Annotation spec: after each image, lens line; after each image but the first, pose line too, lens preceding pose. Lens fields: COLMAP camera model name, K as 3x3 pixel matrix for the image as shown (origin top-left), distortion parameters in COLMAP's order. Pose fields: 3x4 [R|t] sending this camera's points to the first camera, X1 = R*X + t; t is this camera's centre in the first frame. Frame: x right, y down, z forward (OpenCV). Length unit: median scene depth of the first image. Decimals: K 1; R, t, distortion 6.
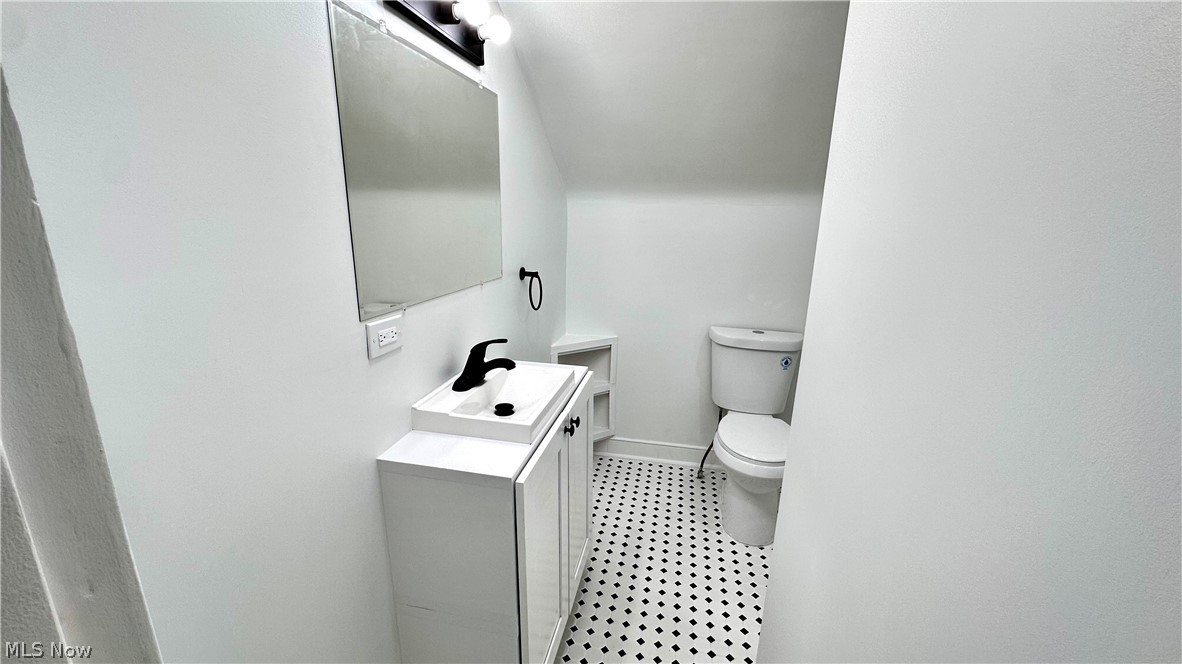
lens RADIAL K [[469.1, 0, 588.8], [0, 469.1, 331.2], [0, 0, 1]] dist [-0.001835, 0.000063]
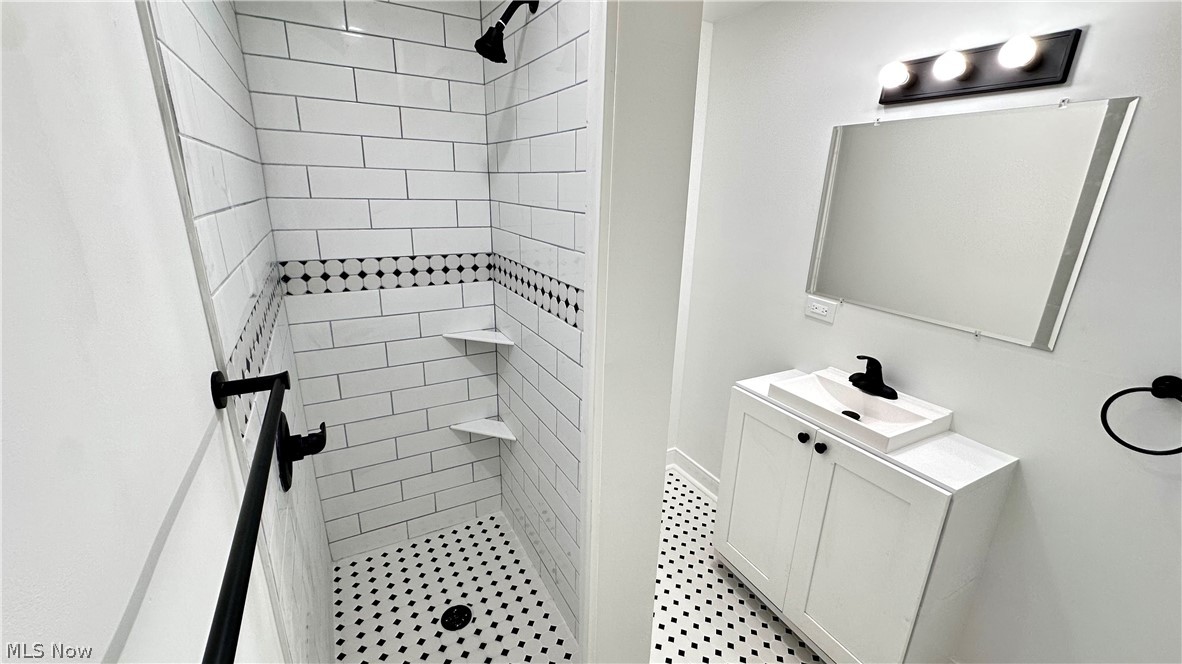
lens RADIAL K [[469.1, 0, 588.8], [0, 469.1, 331.2], [0, 0, 1]] dist [-0.001835, 0.000063]
pose [[-0.755111, 0.163333, -0.634925, 1.268093], [-0.198931, 0.865723, 0.459293, -0.525579], [0.624687, 0.473124, -0.621225, 1.554533]]
